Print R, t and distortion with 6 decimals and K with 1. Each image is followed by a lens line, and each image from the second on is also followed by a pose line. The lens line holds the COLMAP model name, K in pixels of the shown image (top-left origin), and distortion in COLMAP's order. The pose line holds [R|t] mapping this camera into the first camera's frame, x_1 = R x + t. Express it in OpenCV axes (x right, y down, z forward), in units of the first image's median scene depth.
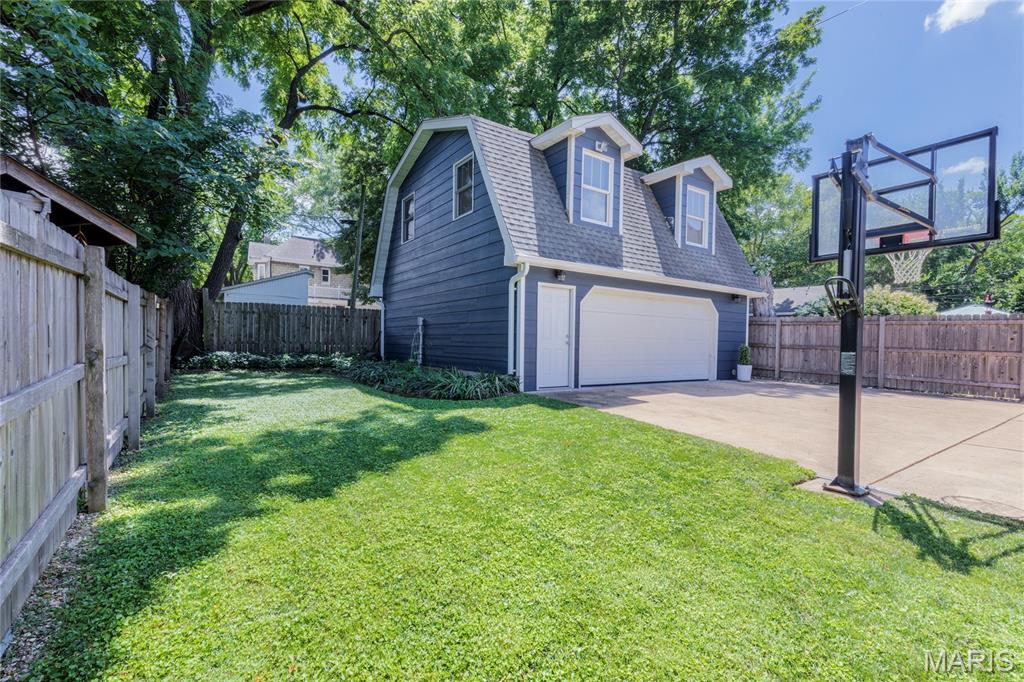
lens RADIAL K [[454.4, 0, 519.4], [0, 454.4, 344.7], [0, 0, 1]] dist [0.048129, -0.002809]
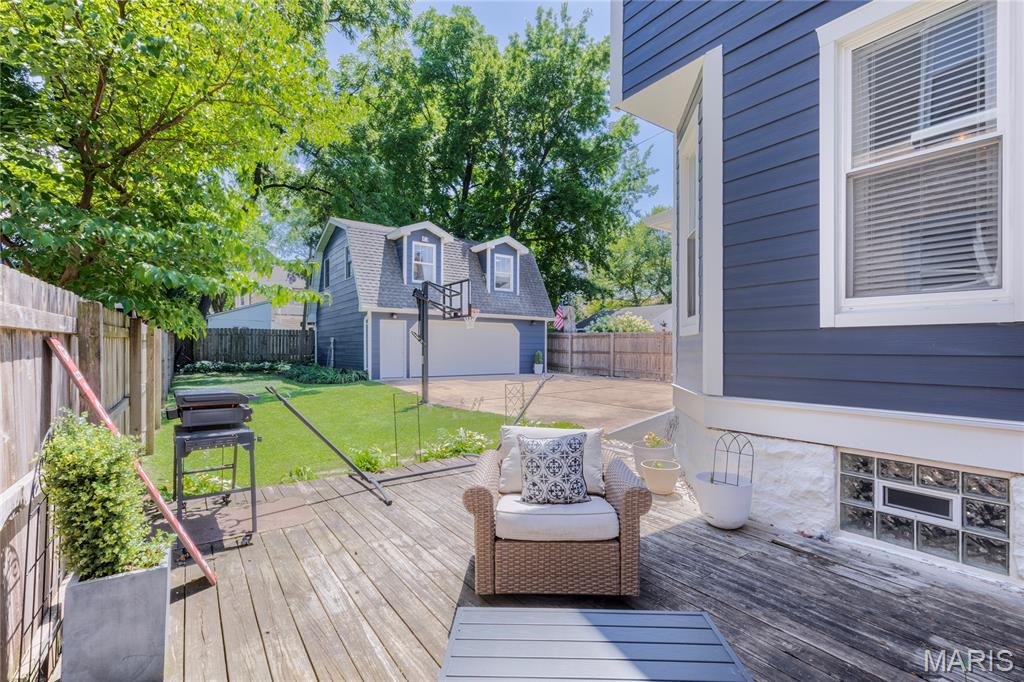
lens RADIAL K [[454.4, 0, 512.2], [0, 454.4, 343.9], [0, 0, 1]] dist [0.048129, -0.002809]
pose [[0.999854, -0.016774, 0.003350, 0.398039], [0.016821, 0.999753, -0.014501, -0.004532], [-0.003106, 0.014555, 0.999889, -0.581563]]
